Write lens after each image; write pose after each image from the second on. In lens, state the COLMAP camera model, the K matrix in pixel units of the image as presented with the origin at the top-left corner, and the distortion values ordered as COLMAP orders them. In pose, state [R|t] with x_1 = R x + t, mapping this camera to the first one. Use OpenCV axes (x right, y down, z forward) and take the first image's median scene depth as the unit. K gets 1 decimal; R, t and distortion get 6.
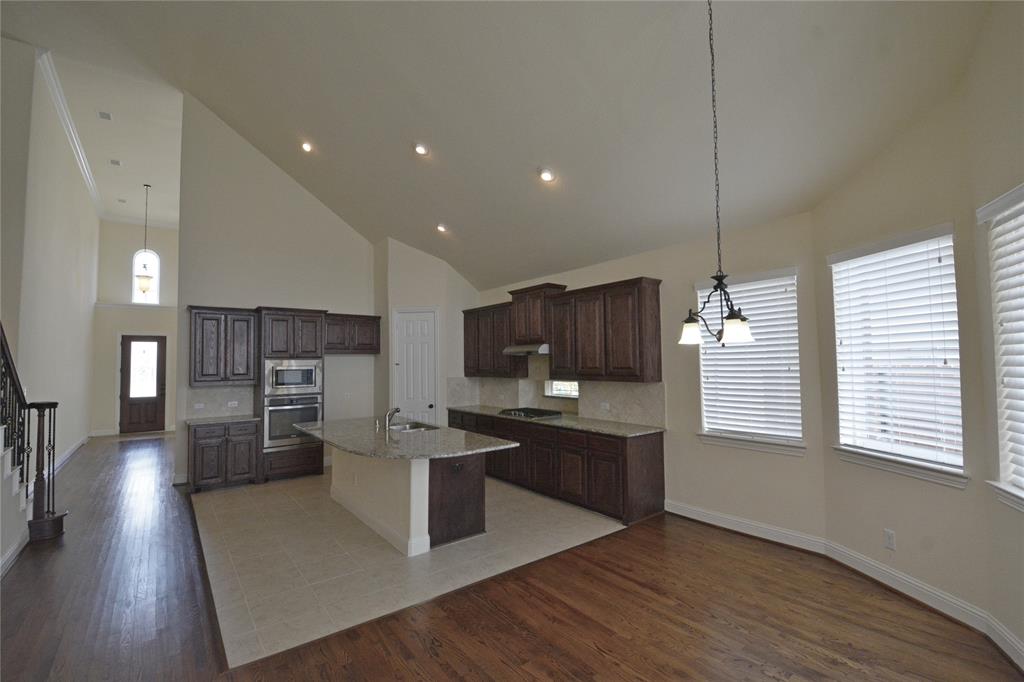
lens RADIAL K [[446.4, 0, 514.0], [0, 446.4, 345.9], [0, 0, 1]] dist [-0.015154, -0.005107]
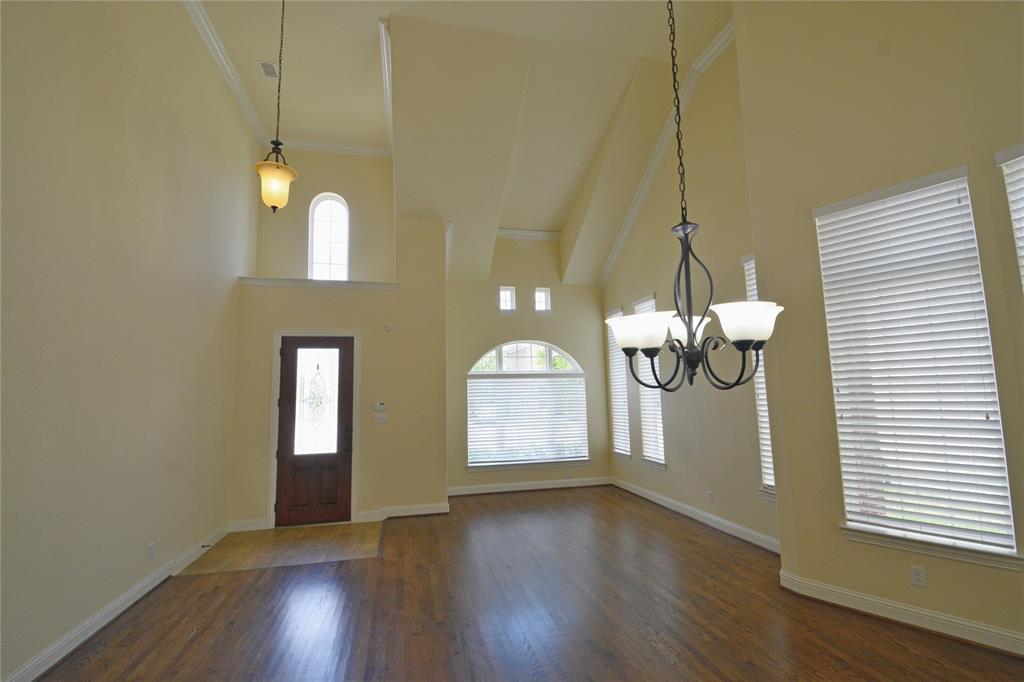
lens RADIAL K [[446.4, 0, 515.8], [0, 446.4, 340.6], [0, 0, 1]] dist [-0.015154, -0.005107]
pose [[0.911214, -0.057276, -0.407933, -0.752370], [0.029639, 0.996836, -0.073756, 0.052444], [0.410866, 0.055117, 0.910028, 1.137057]]
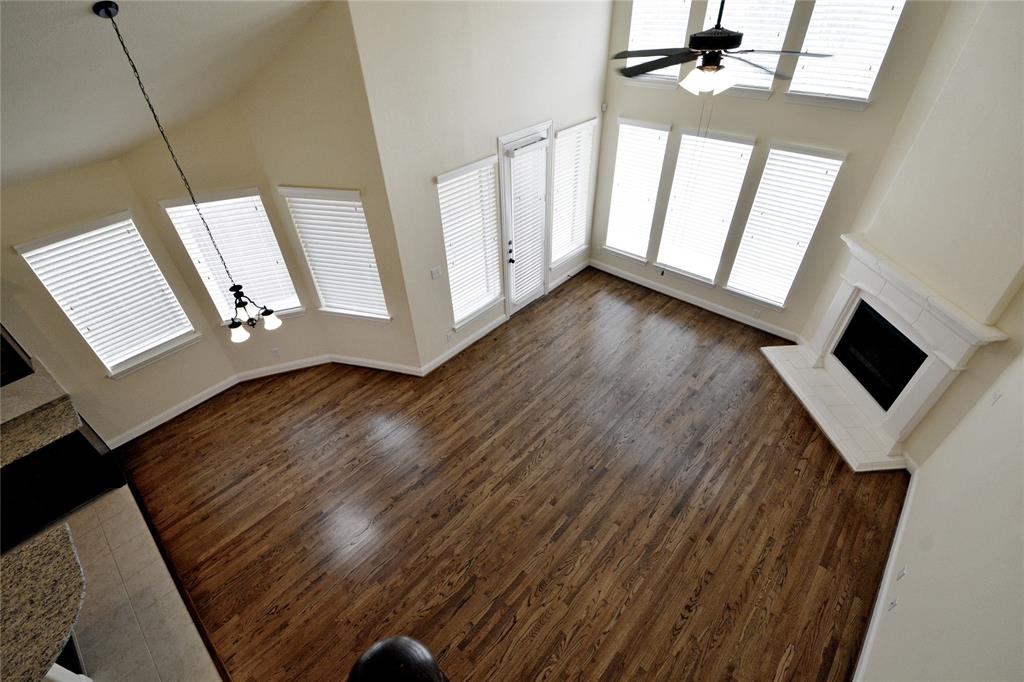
lens RADIAL K [[446.4, 0, 510.1], [0, 446.4, 340.2], [0, 0, 1]] dist [-0.015154, -0.005107]
pose [[-0.173182, -0.598310, 0.782325, -0.375599], [-0.014054, 0.795748, 0.605465, -0.375928], [-0.984790, 0.093860, -0.146218, 0.151959]]
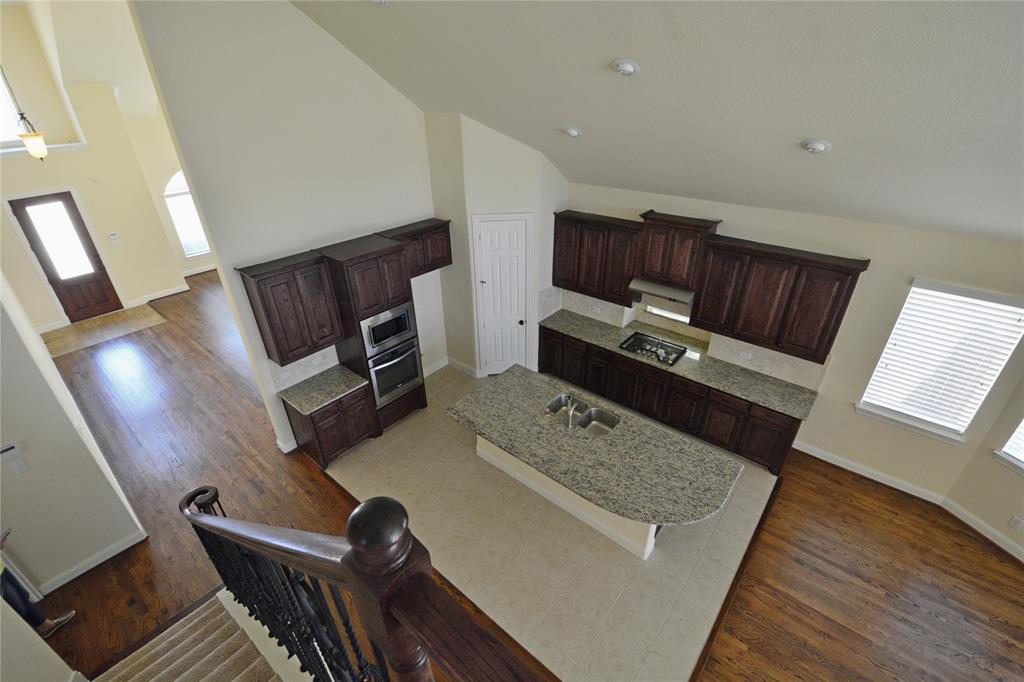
lens RADIAL K [[446.4, 0, 506.0], [0, 446.4, 344.1], [0, 0, 1]] dist [-0.015154, -0.005107]
pose [[0.979697, -0.098979, 0.174346, -0.449313], [-0.008325, 0.848797, 0.528654, -0.370518], [-0.200310, -0.519372, 0.830740, 0.248191]]
